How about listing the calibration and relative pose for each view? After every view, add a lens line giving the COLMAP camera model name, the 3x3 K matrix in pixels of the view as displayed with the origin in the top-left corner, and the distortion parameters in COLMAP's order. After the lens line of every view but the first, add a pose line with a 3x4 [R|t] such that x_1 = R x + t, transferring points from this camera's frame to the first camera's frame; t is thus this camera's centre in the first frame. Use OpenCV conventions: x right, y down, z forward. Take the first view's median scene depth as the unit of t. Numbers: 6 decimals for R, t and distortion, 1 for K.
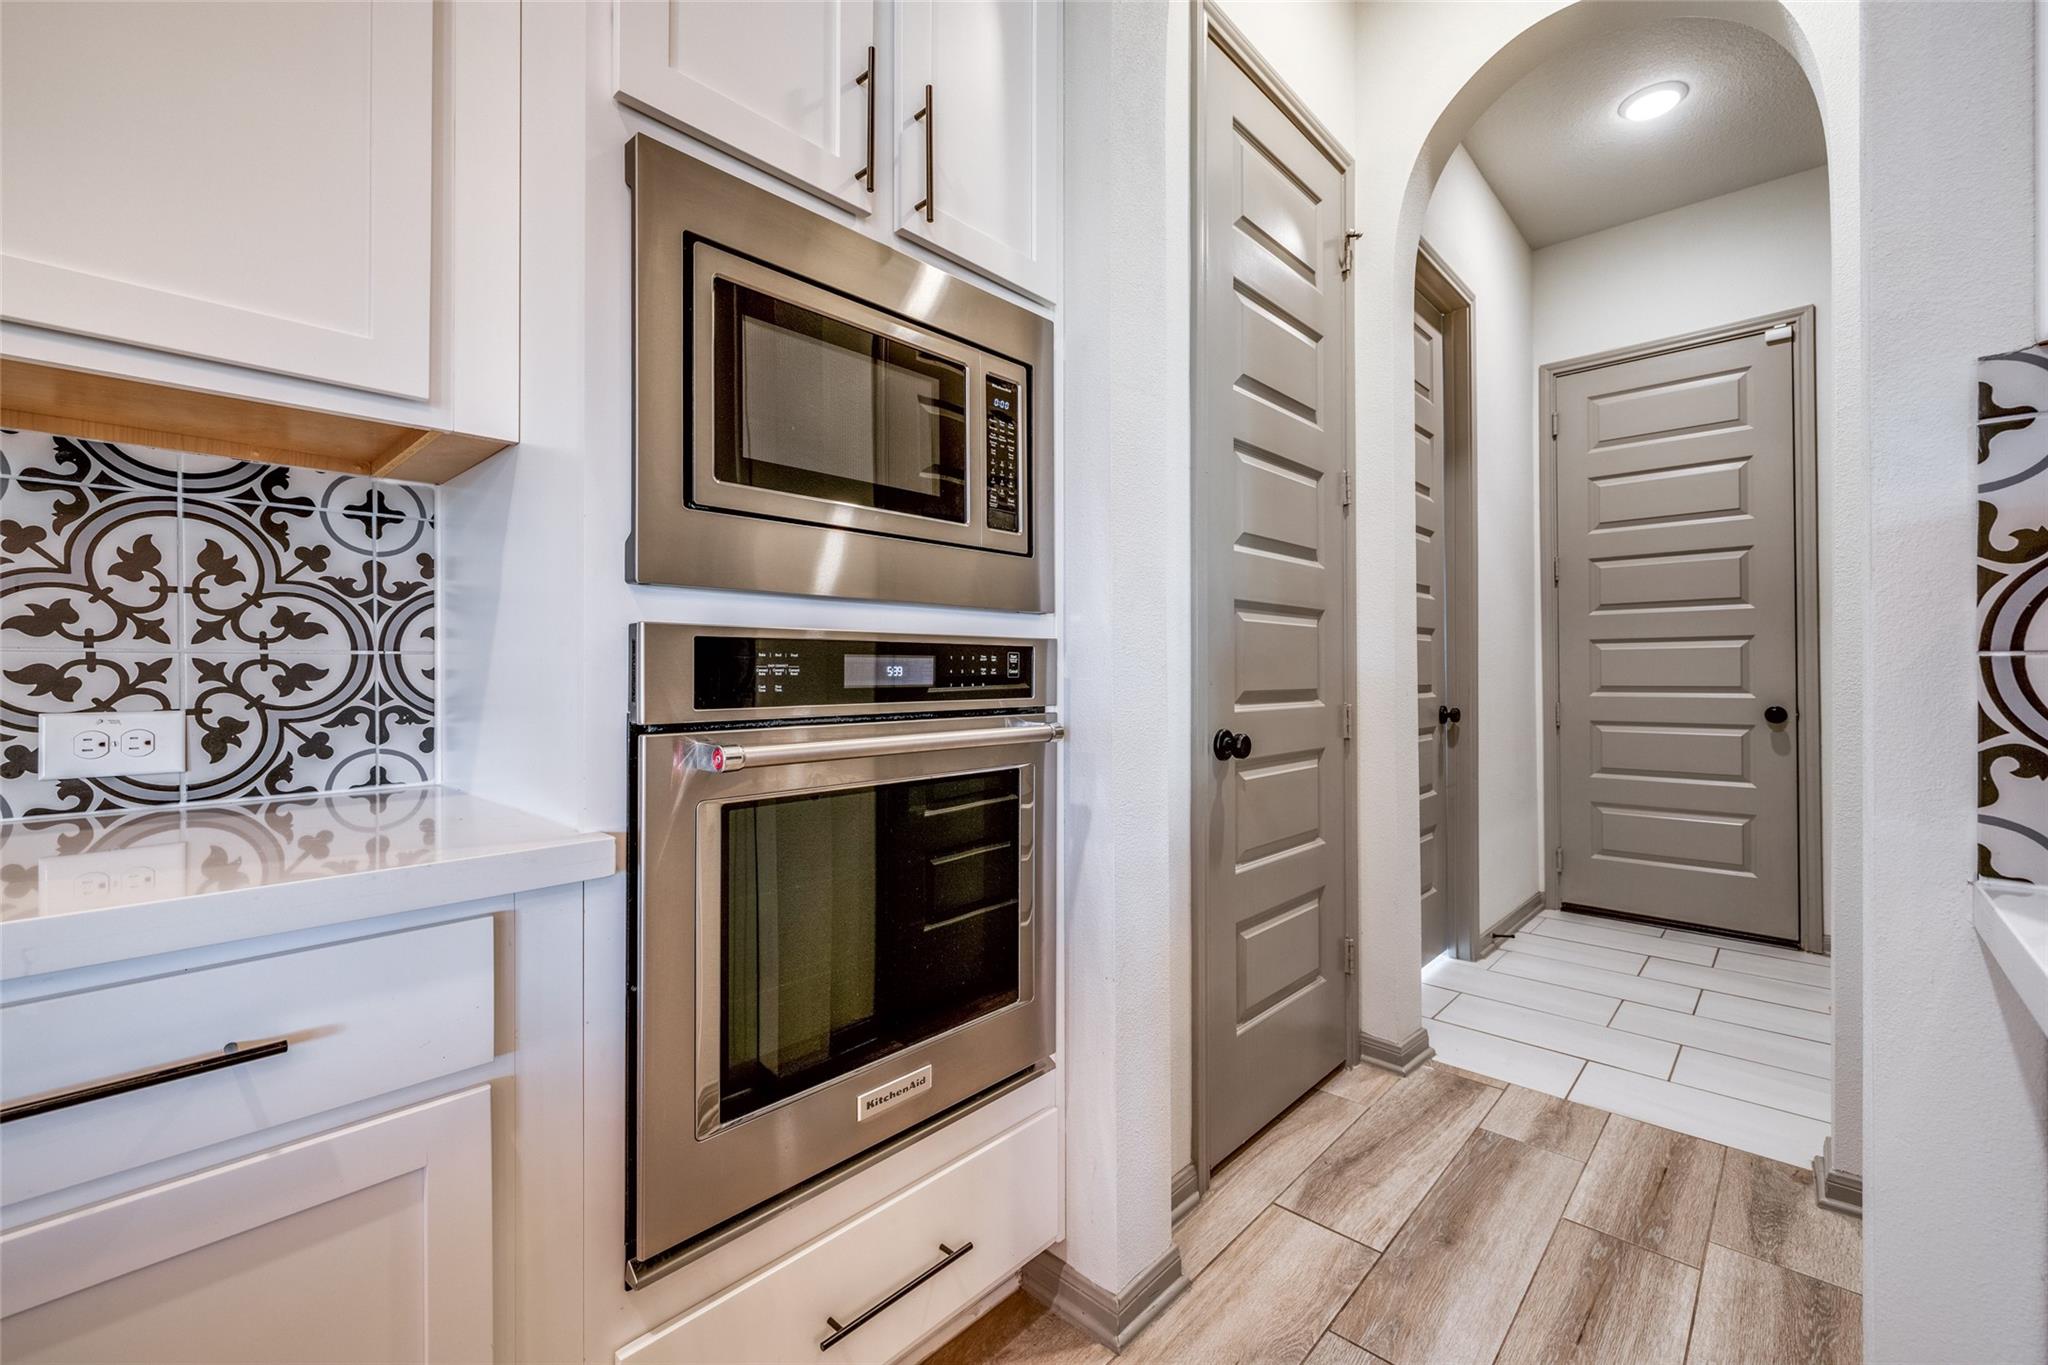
lens RADIAL K [[859.6, 0, 1039.9], [0, 859.6, 671.3], [0, 0, 1]] dist [-0.002970, 0.000393]
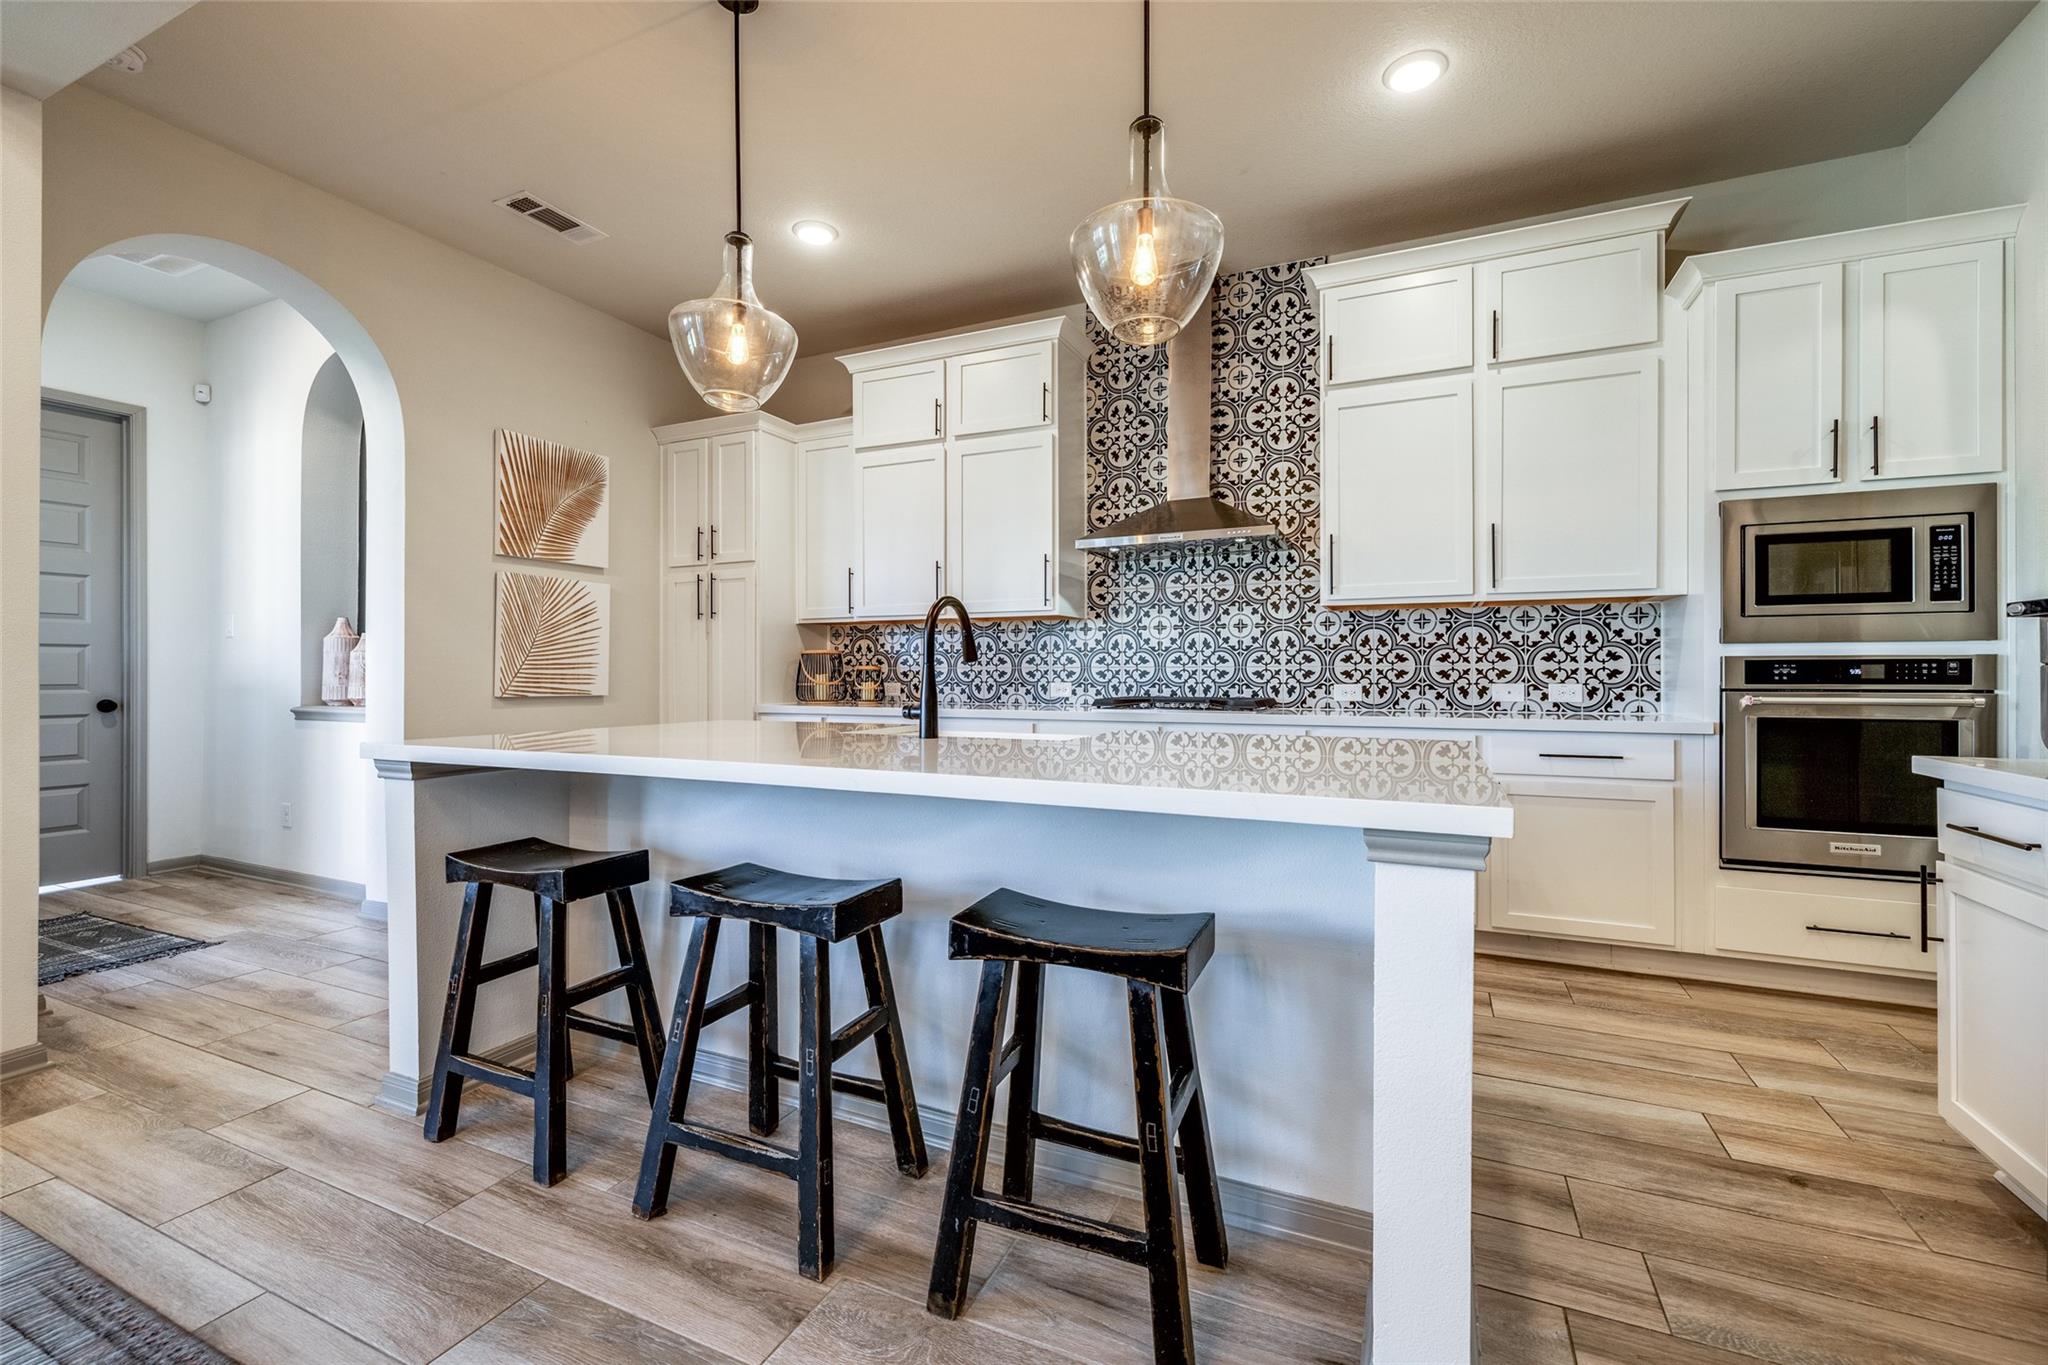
lens RADIAL K [[862.1, 0, 1035.3], [0, 862.1, 671.0], [0, 0, 1]] dist [0.000673, 0.000555]
pose [[0.310792, -0.000818, -0.950477, 1.427931], [0.002011, 0.999998, -0.000203, -0.005877], [0.950476, -0.001848, 0.310793, -1.936640]]
